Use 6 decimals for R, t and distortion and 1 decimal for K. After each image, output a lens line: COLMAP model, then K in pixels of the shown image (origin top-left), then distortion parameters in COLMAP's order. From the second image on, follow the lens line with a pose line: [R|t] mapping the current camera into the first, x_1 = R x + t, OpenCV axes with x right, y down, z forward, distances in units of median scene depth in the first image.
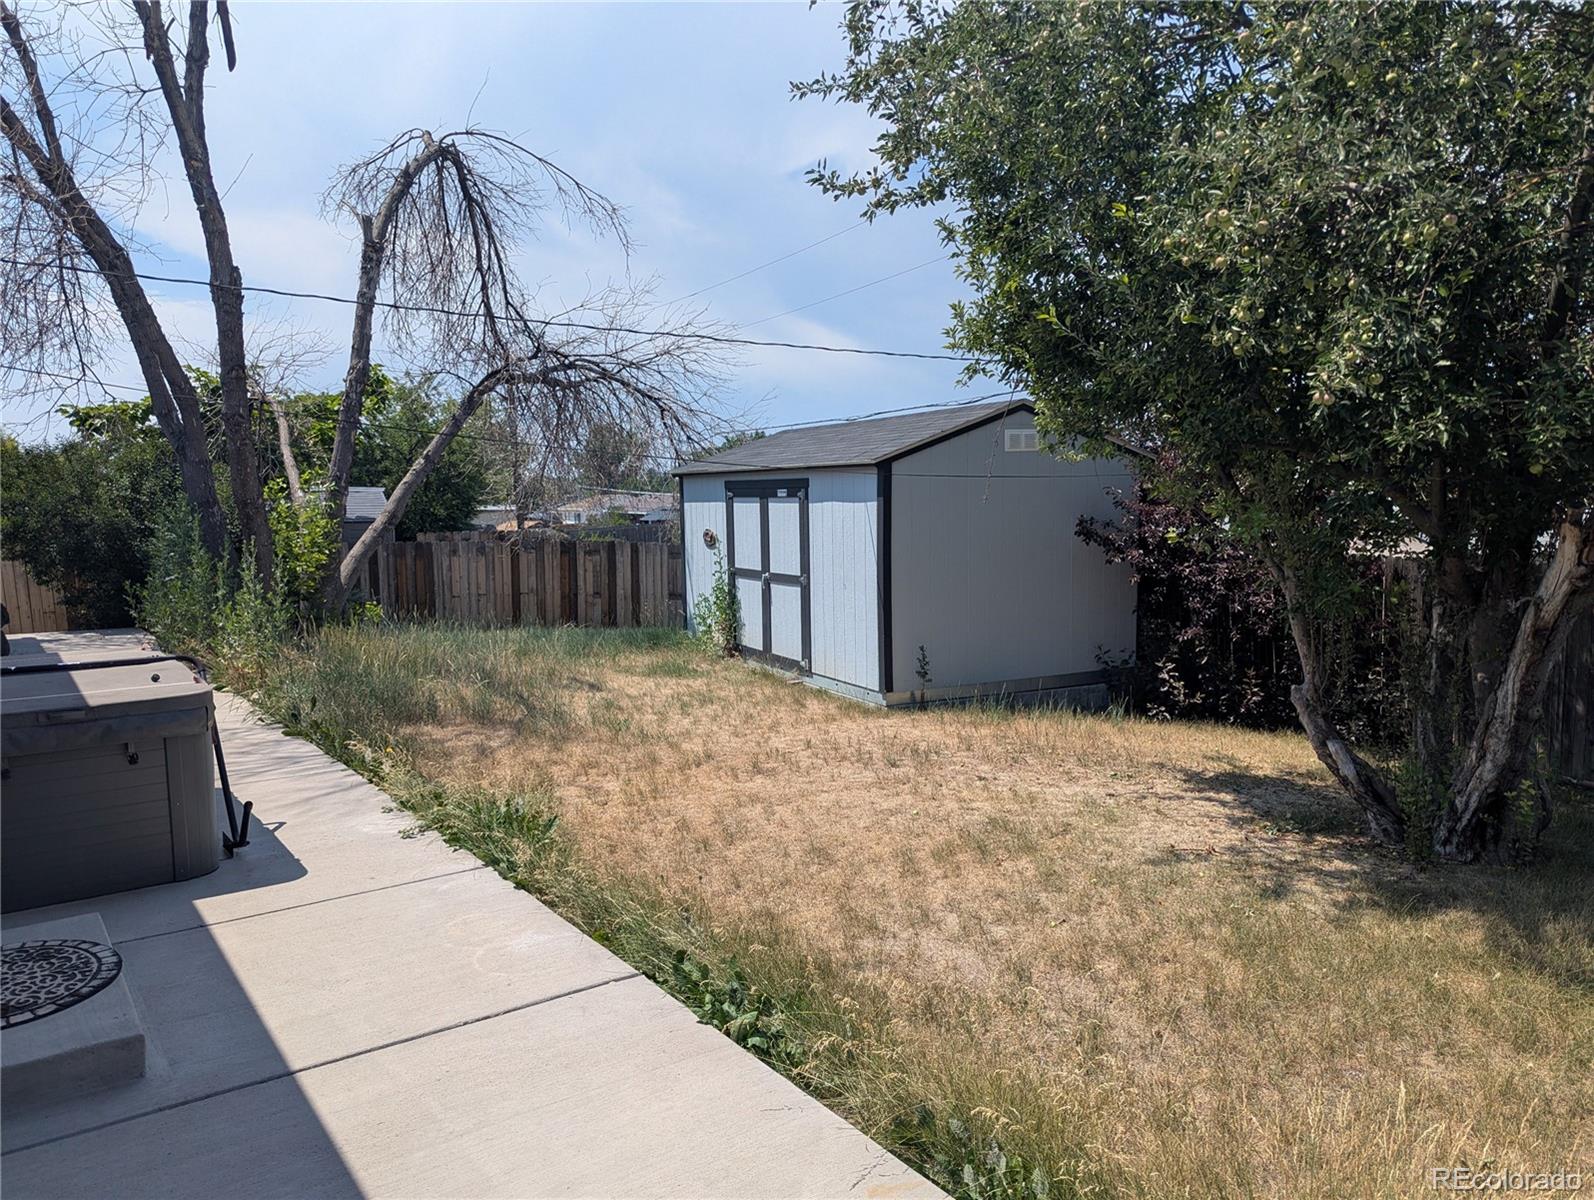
lens RADIAL K [[1099.8, 0, 795.8], [0, 1099.8, 607.5], [0, 0, 1]] dist [0.026999, -0.008342]
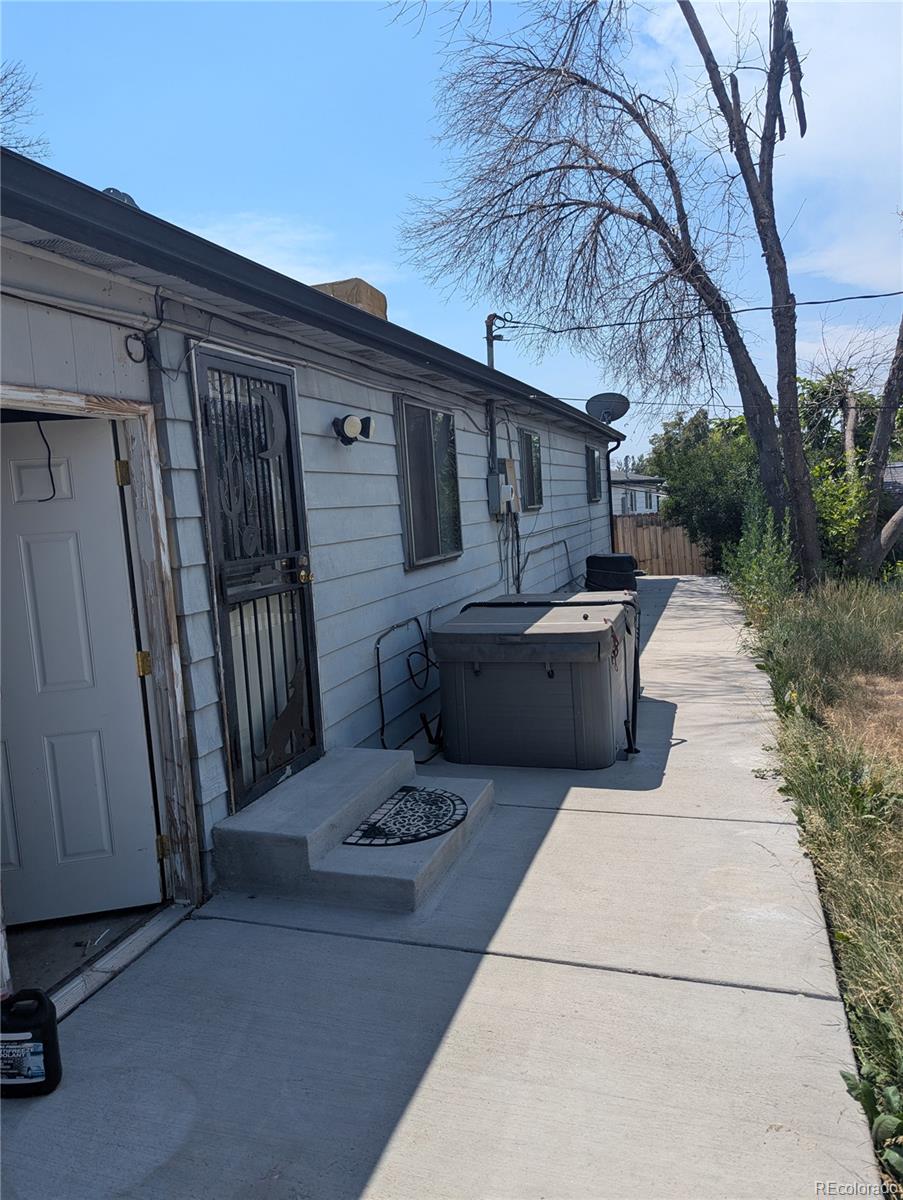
lens RADIAL K [[840.7, 0, 459.7], [0, 840.7, 580.8], [0, 0, 1]] dist [0.046563, -0.006800]
pose [[0.584645, 0.047861, -0.809876, 0.183928], [-0.026650, 0.998853, 0.039790, -0.019890], [0.810852, -0.001680, 0.585249, 0.290437]]
